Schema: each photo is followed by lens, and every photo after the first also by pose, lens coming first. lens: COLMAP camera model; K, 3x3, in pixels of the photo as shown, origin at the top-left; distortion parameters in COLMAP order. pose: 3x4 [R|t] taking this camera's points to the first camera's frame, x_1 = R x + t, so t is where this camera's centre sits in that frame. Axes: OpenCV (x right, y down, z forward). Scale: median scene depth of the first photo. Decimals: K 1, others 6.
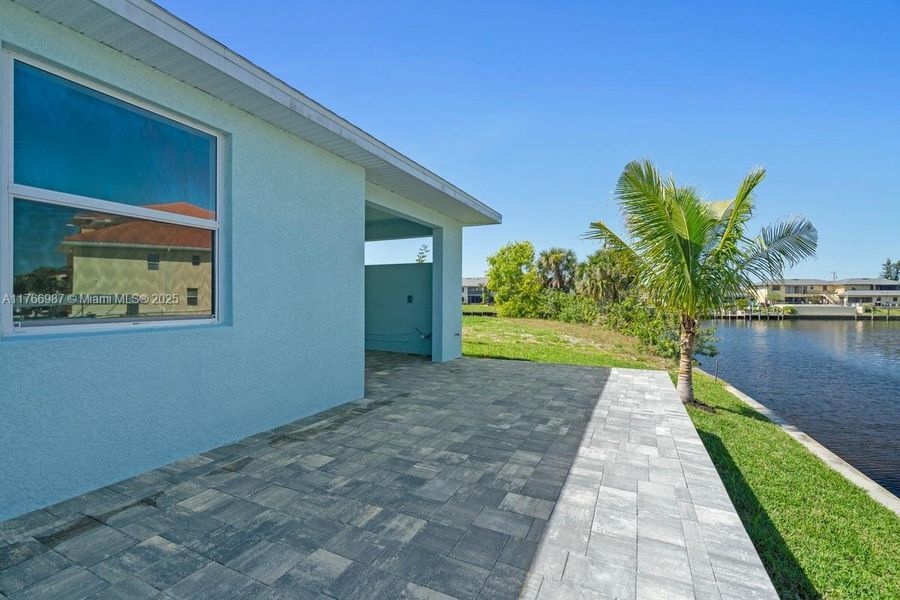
lens RADIAL K [[403.3, 0, 448.6], [0, 403.3, 300.6], [0, 0, 1]] dist [-0.003674, 0.000992]
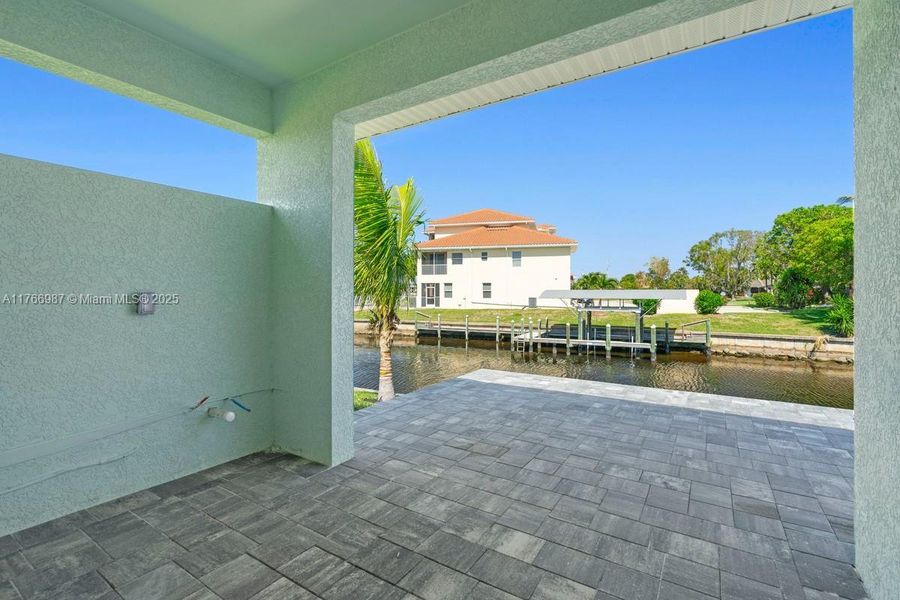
lens RADIAL K [[410.8, 0, 450.1], [0, 410.8, 297.4], [0, 0, 1]] dist [-0.000993, 0.000465]
pose [[0.129419, -0.018144, 0.991424, -0.825314], [0.005756, 0.999829, 0.017546, -0.028420], [-0.991573, 0.003436, 0.129502, 1.720098]]
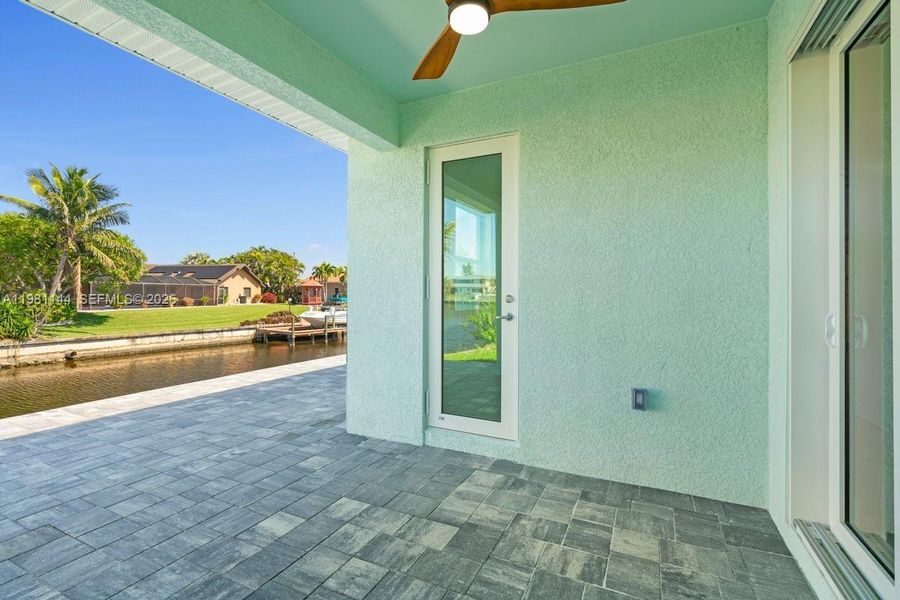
lens RADIAL K [[406.8, 0, 450.4], [0, 406.8, 293.2], [0, 0, 1]] dist [0.000320, -0.000105]
pose [[-0.999807, -0.007953, 0.017941, -0.542418], [-0.007971, 0.999968, -0.000922, -0.032068], [-0.017934, -0.001064, -0.999839, 2.291452]]
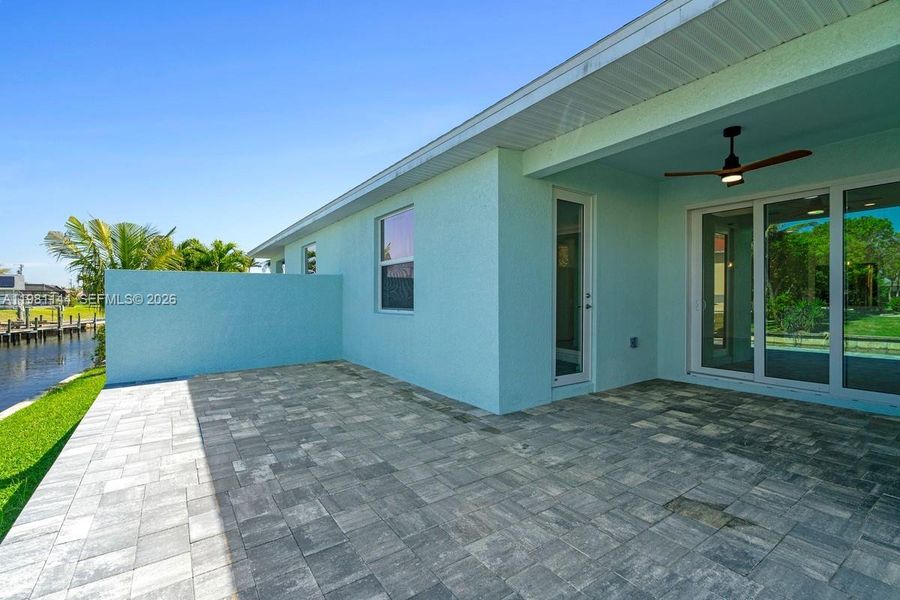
lens RADIAL K [[403.3, 0, 448.6], [0, 403.3, 300.6], [0, 0, 1]] dist [-0.003674, 0.000992]
pose [[-0.500135, 0.001038, -0.865947, 0.755396], [-0.005153, 0.999978, 0.004175, -0.008179], [0.865932, 0.006550, -0.500118, 1.729919]]
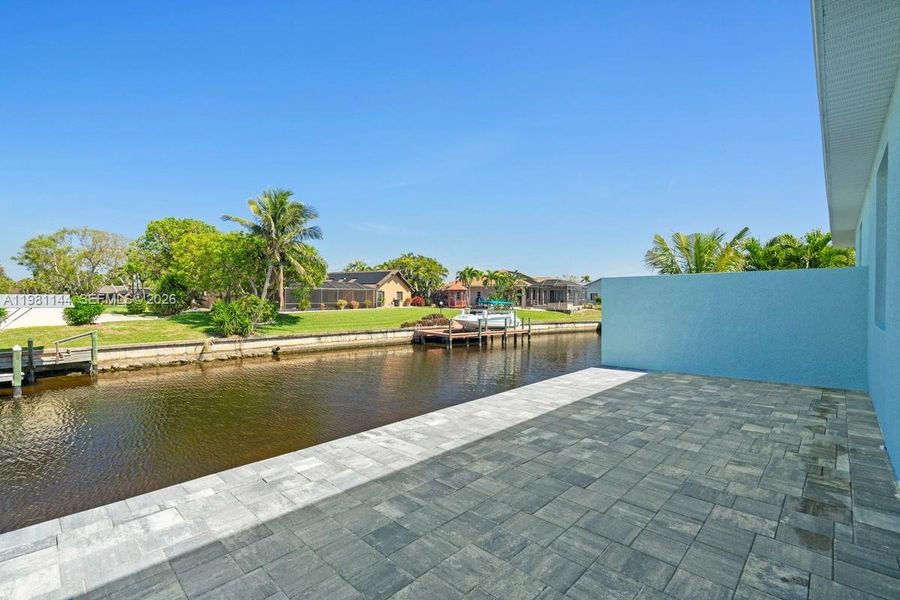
lens RADIAL K [[403.3, 0, 448.6], [0, 403.3, 300.6], [0, 0, 1]] dist [-0.003674, 0.000992]
pose [[-0.947105, -0.007704, 0.320832, 0.150423], [-0.004675, 0.999937, 0.010210, -0.016276], [-0.320891, 0.008170, -0.947081, 2.004924]]
